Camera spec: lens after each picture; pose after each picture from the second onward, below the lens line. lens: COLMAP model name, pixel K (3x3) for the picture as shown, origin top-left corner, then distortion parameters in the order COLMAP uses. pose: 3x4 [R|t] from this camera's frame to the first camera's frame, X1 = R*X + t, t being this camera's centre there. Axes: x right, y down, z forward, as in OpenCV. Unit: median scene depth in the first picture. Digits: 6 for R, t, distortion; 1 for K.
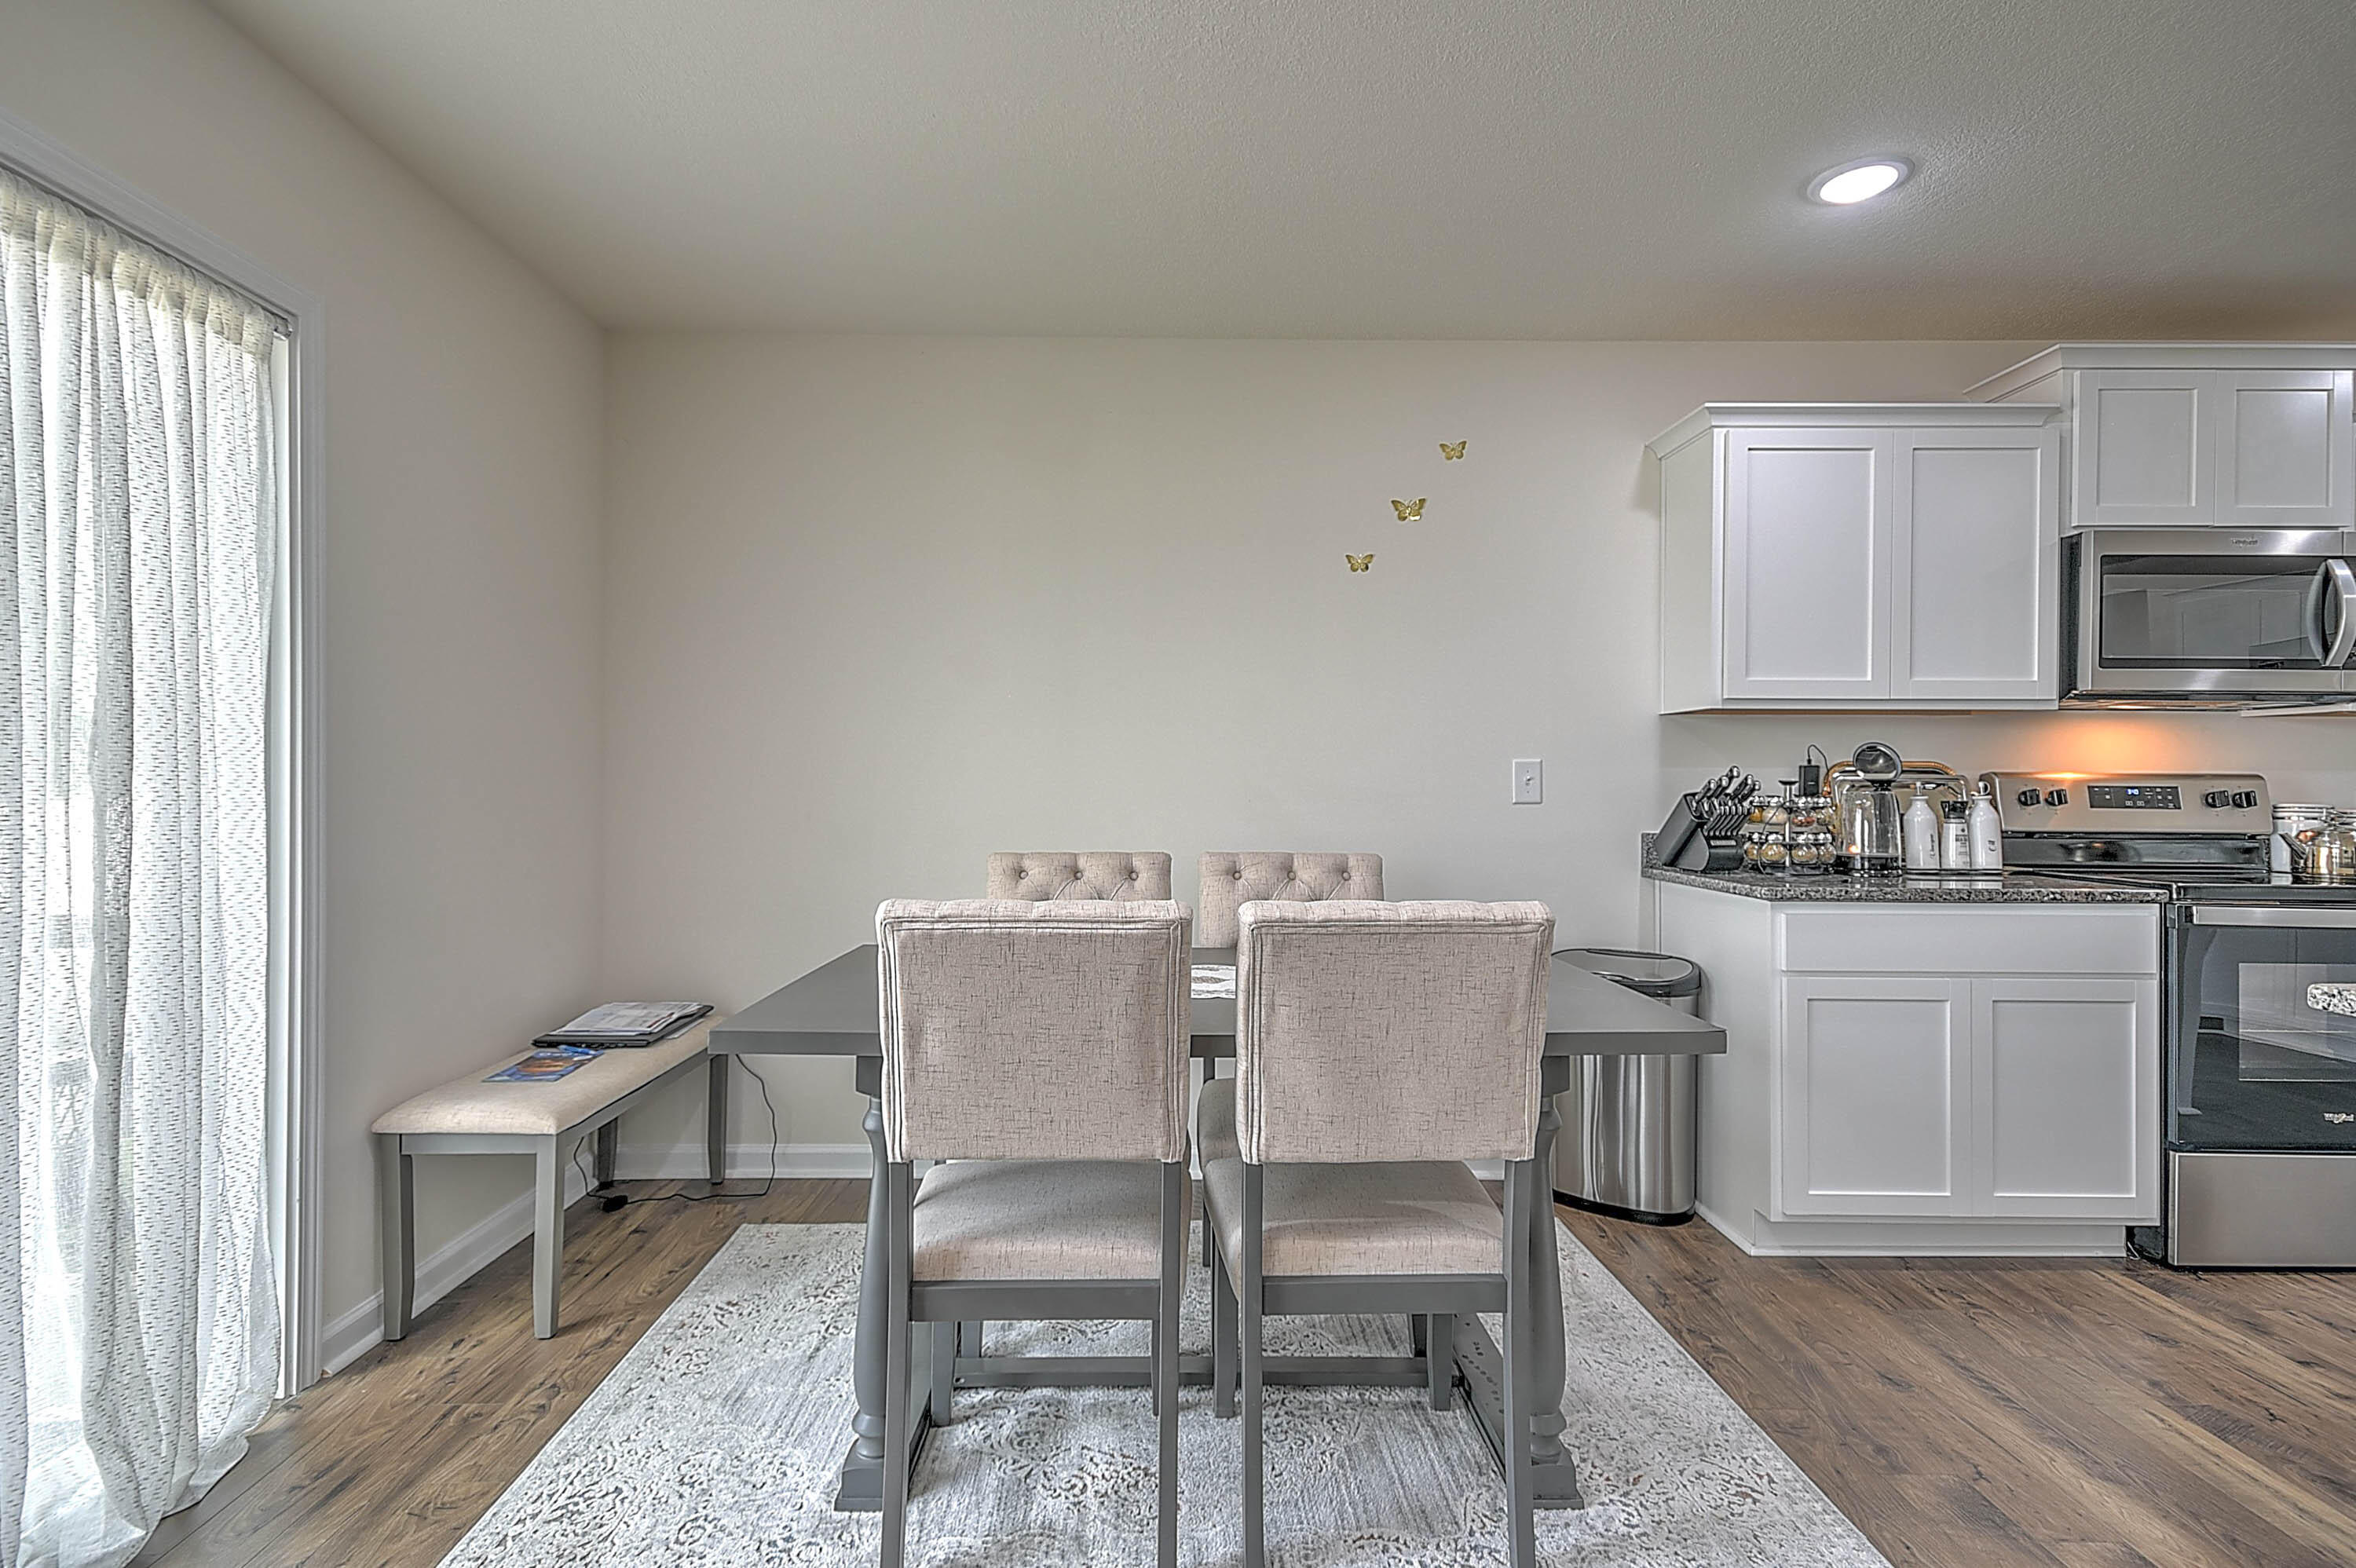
lens RADIAL K [[1136.8, 0, 1167.1], [0, 1136.8, 779.8], [0, 0, 1]] dist [0.019616, -0.002771]
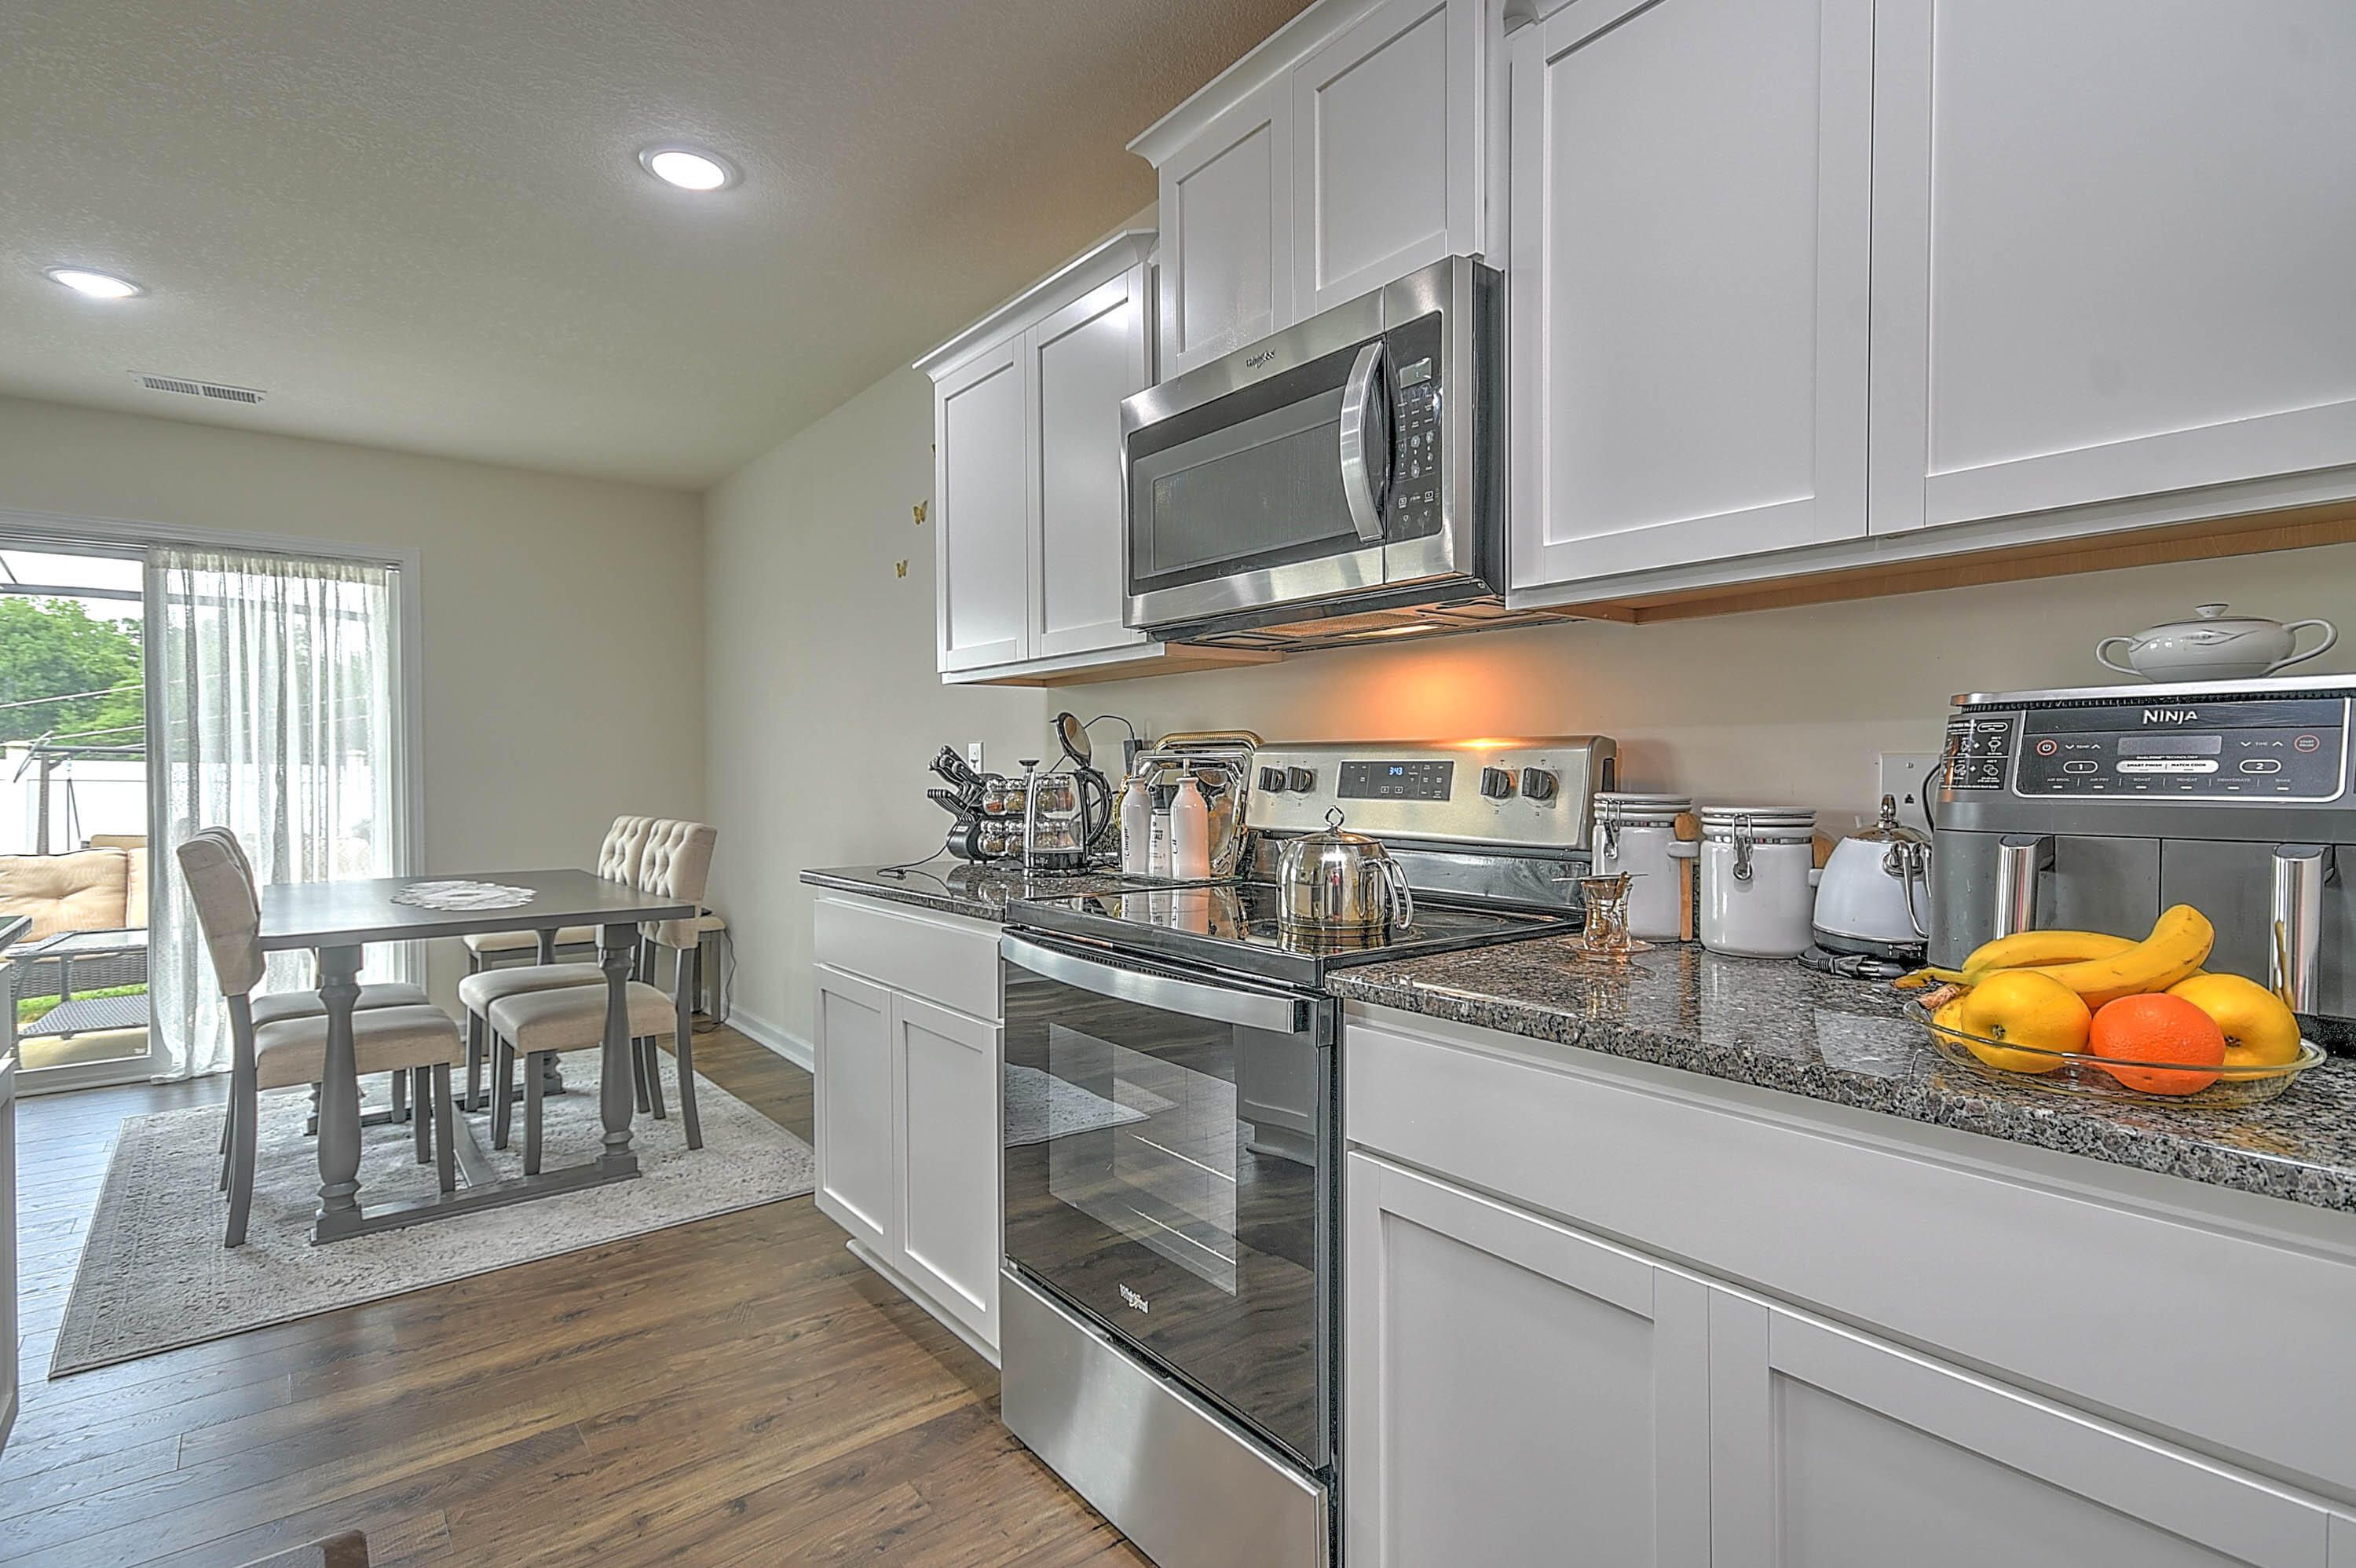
lens RADIAL K [[1153.0, 0, 1198.1], [0, 1153.0, 778.6], [0, 0, 1]] dist [0.016622, 0.000425]
pose [[0.610499, 0.000015, -0.792017, 1.357160], [0.009480, 0.999928, 0.007326, 0.009746], [0.791960, -0.011981, 0.610455, 0.585244]]
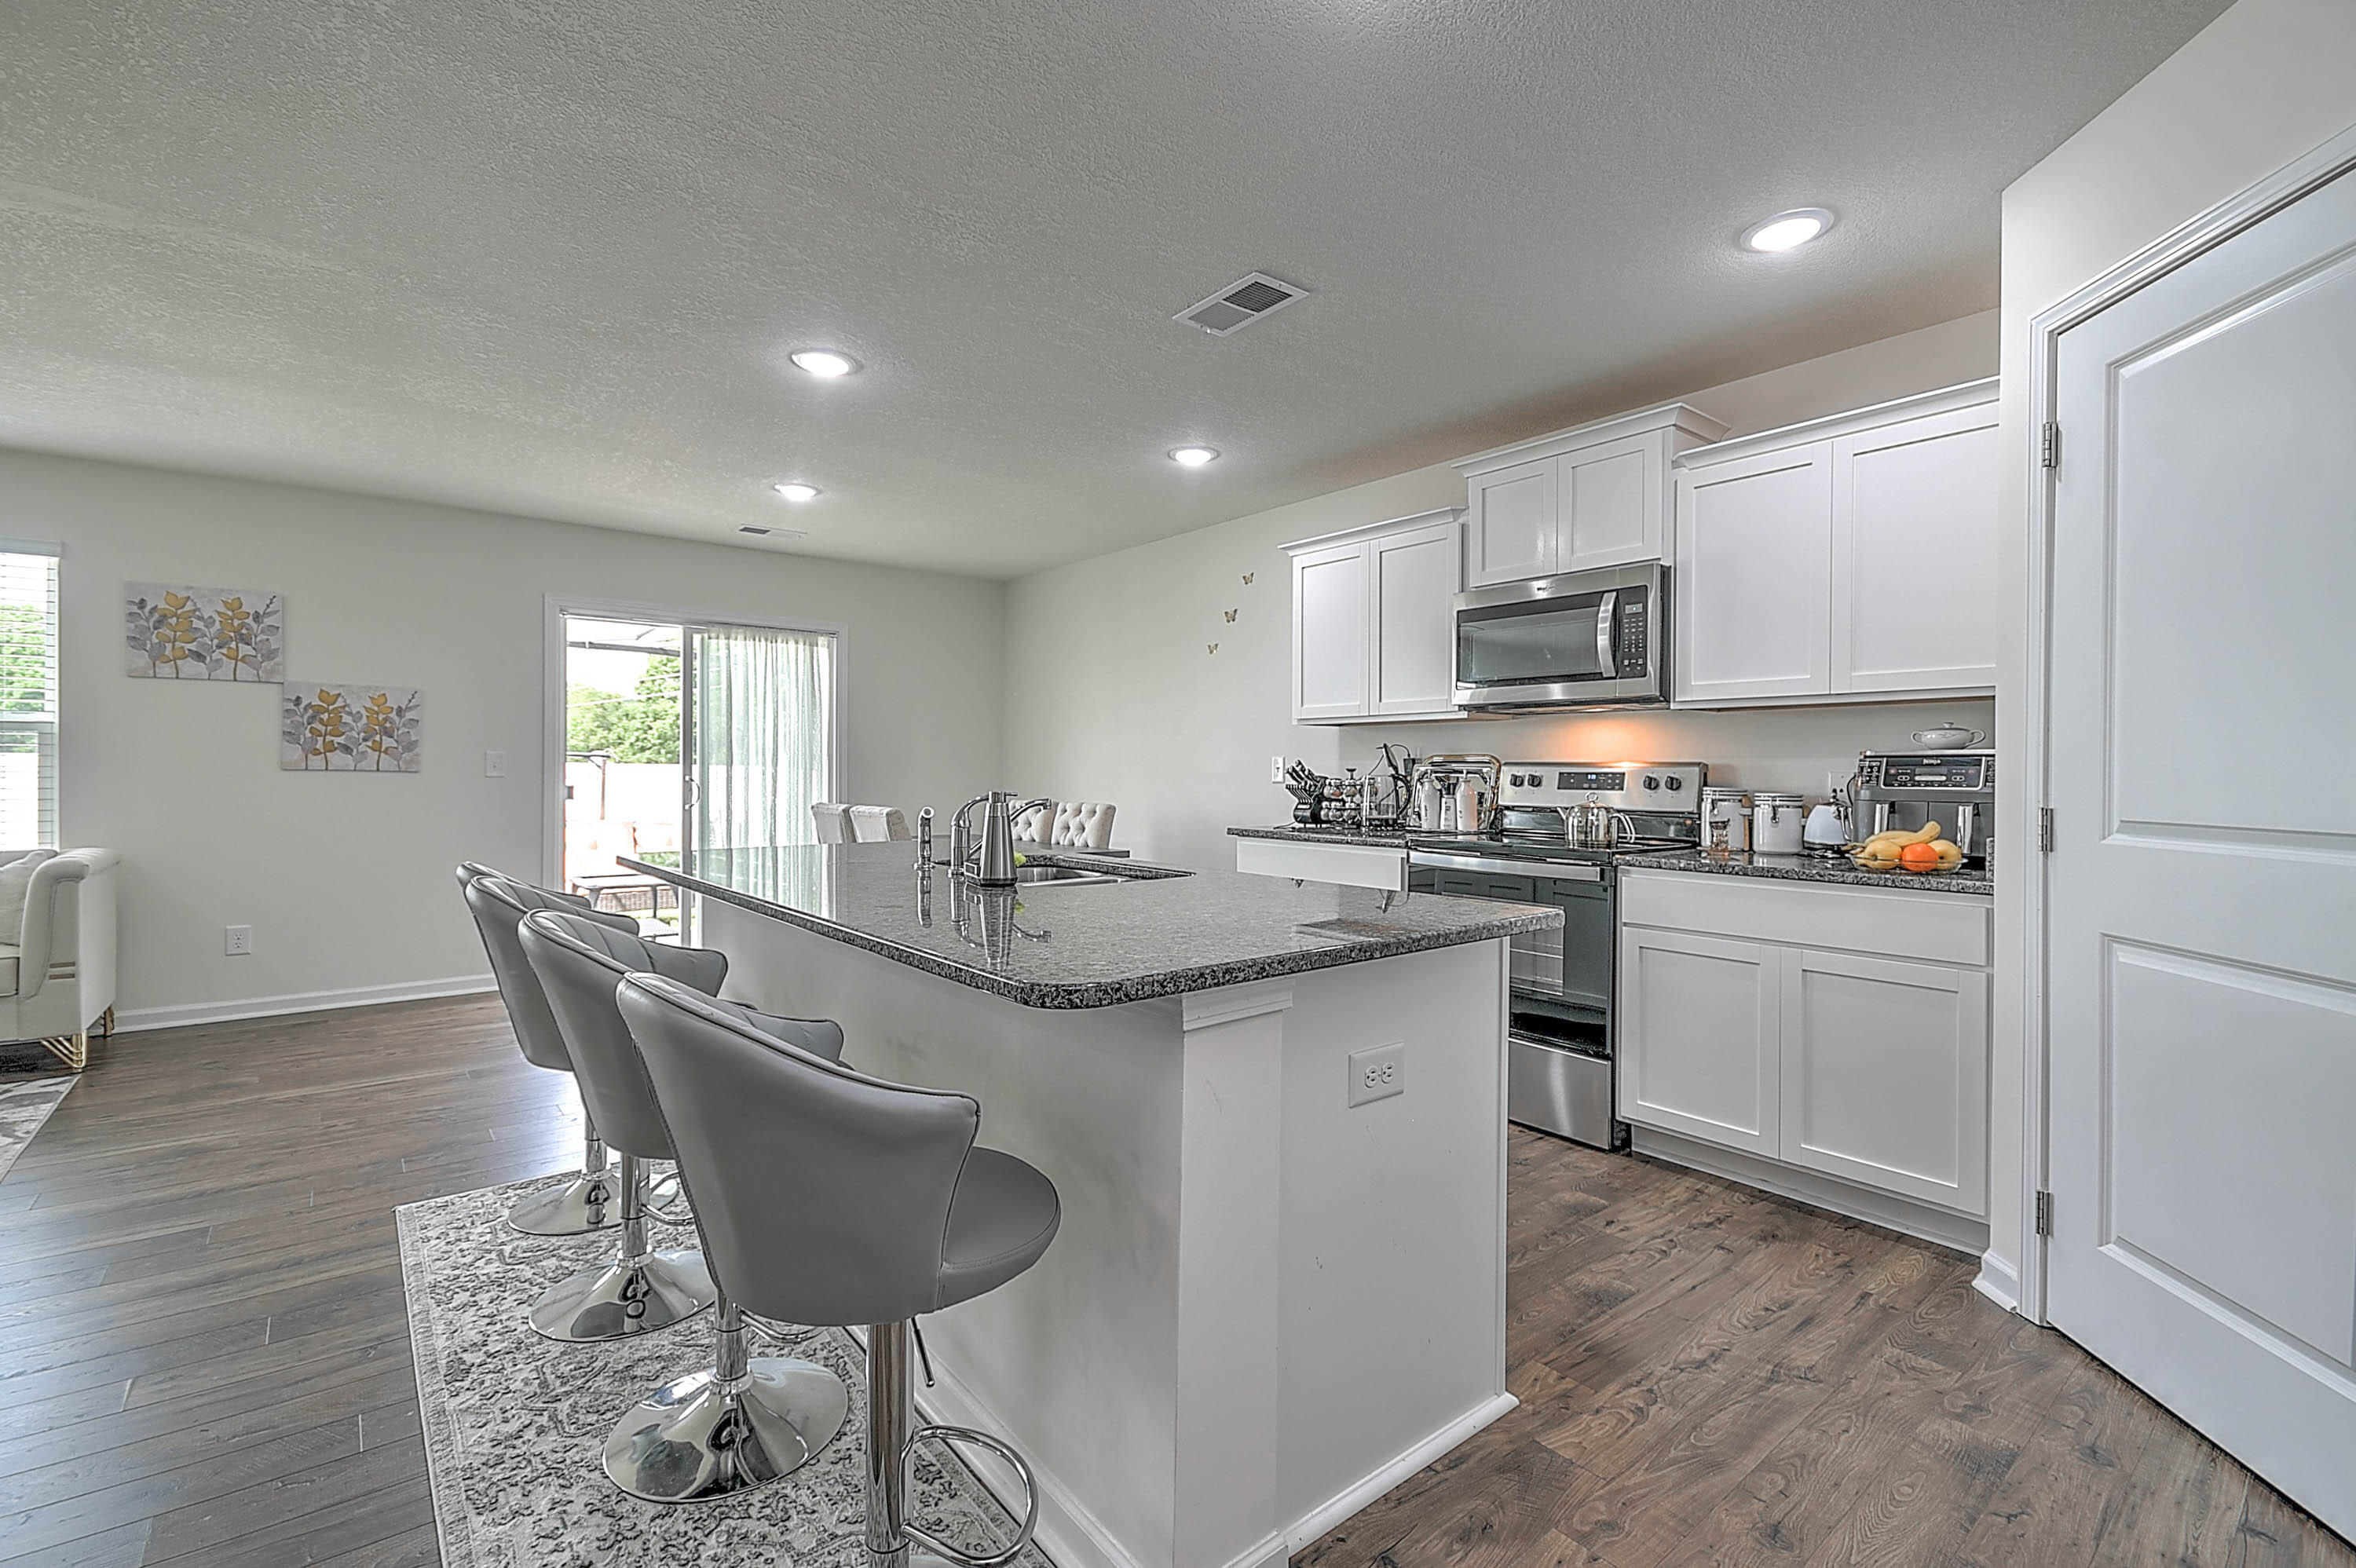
lens RADIAL K [[1035.2, 0, 1195.2], [0, 1035.2, 777.1], [0, 0, 1]] dist [0.011467, -0.002230]
pose [[0.626503, 0.003281, -0.779412, 1.568384], [-0.000323, 0.999992, 0.003950, 0.006987], [0.779419, -0.002223, 0.626499, -0.061738]]
